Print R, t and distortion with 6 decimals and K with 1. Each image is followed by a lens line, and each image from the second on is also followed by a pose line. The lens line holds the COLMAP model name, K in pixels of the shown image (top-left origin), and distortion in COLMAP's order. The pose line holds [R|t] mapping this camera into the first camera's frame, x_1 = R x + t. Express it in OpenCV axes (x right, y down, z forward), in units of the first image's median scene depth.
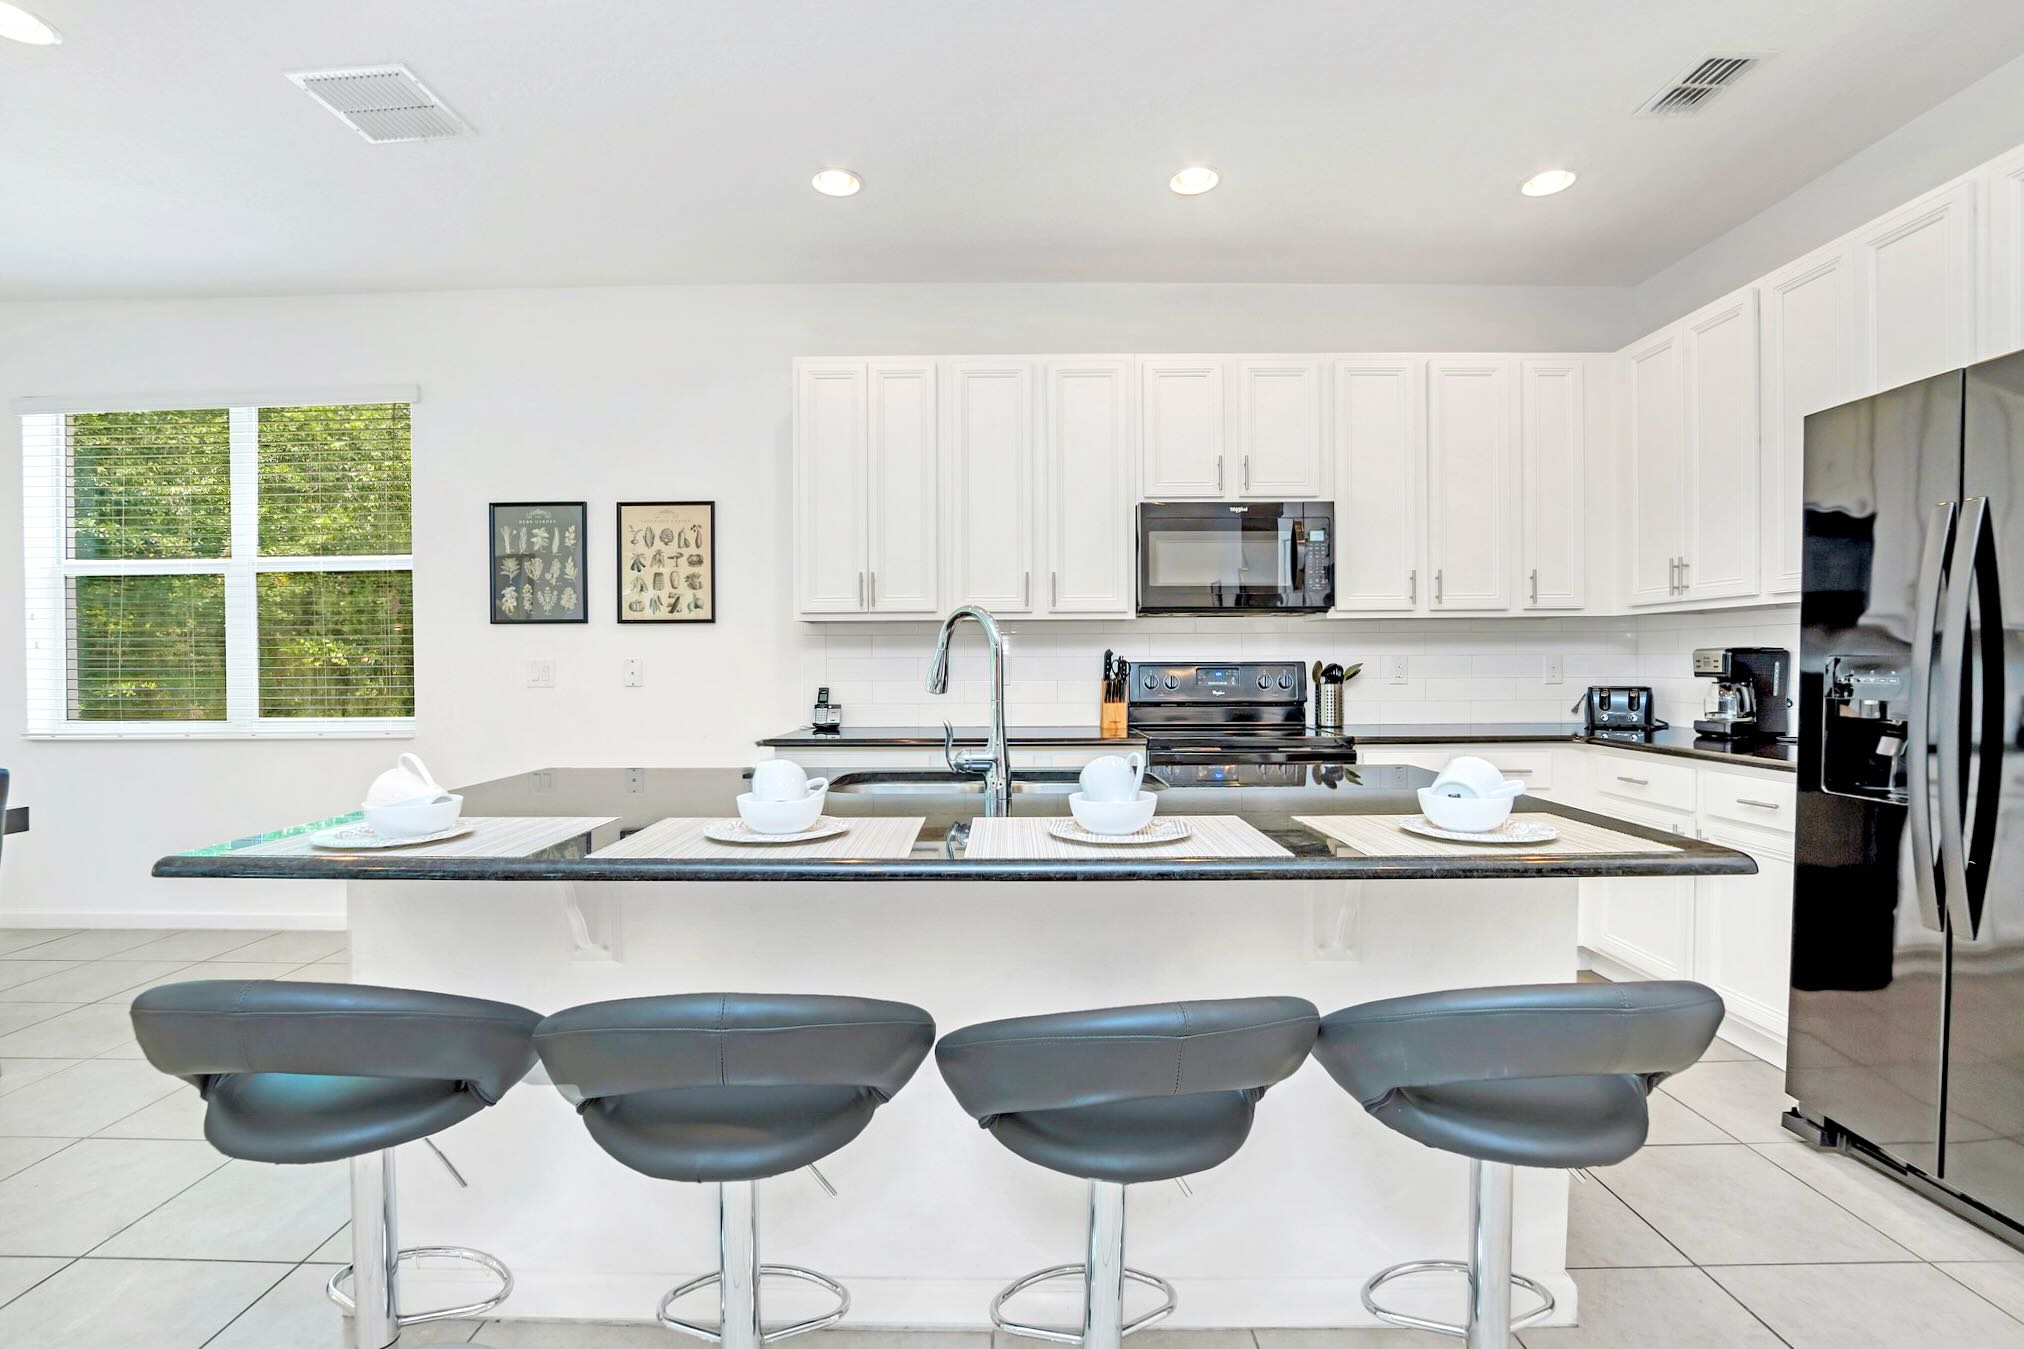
lens RADIAL K [[924.4, 0, 999.3], [0, 924.4, 682.5], [0, 0, 1]] dist [-0.017125, -0.000112]
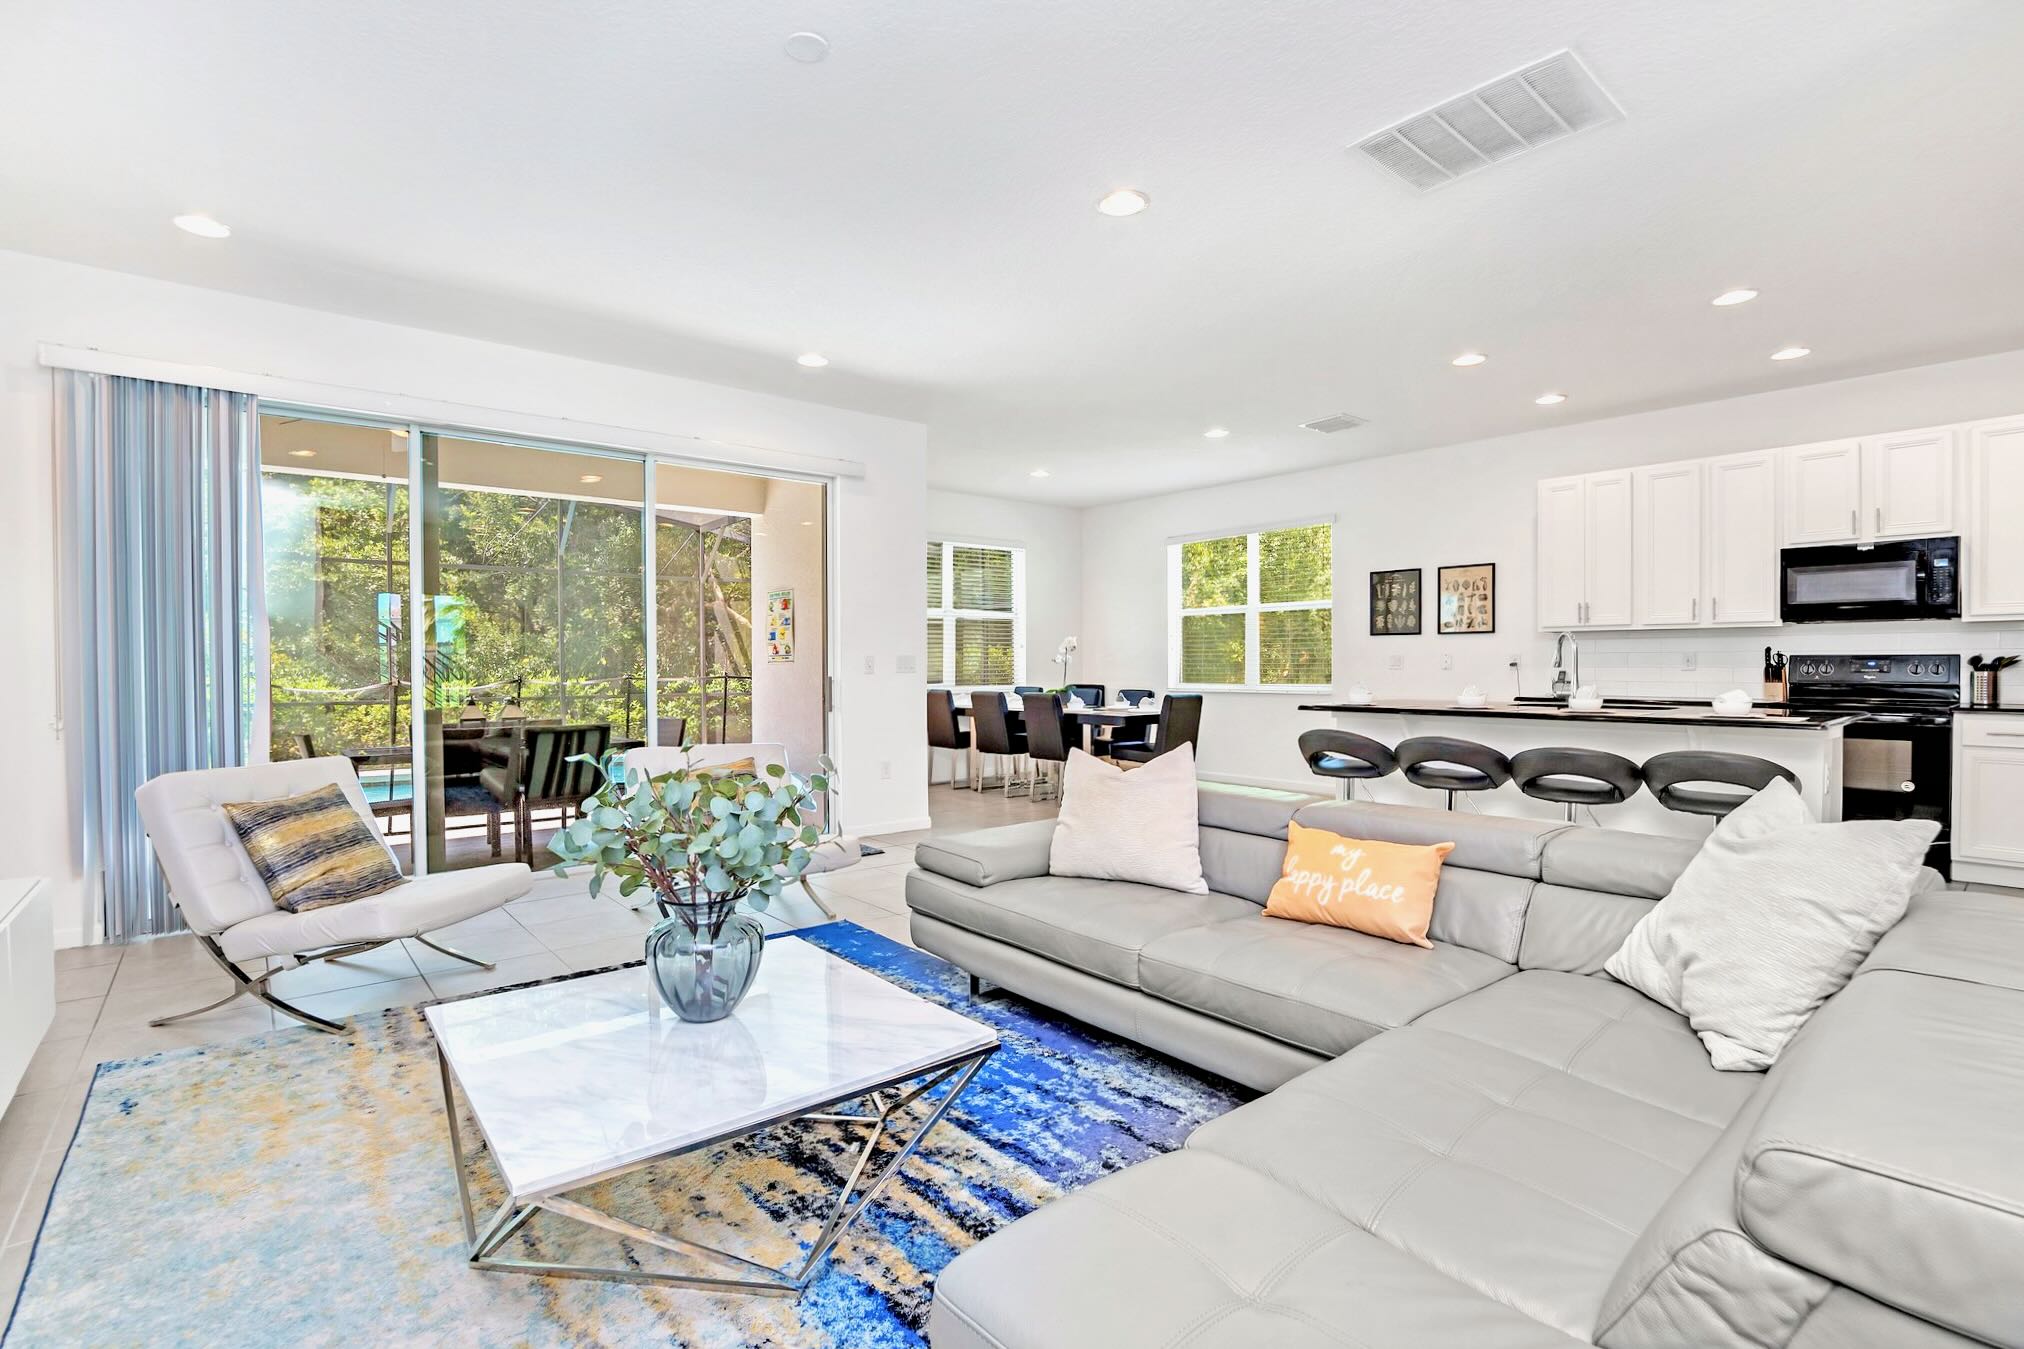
lens RADIAL K [[924.4, 0, 1001.7], [0, 924.4, 668.6], [0, 0, 1]] dist [-0.017125, -0.000112]
pose [[0.647737, 0.007005, -0.761832, 0.430035], [-0.008318, 0.999963, 0.002122, 0.006842], [0.761819, 0.004963, 0.647771, -0.866271]]
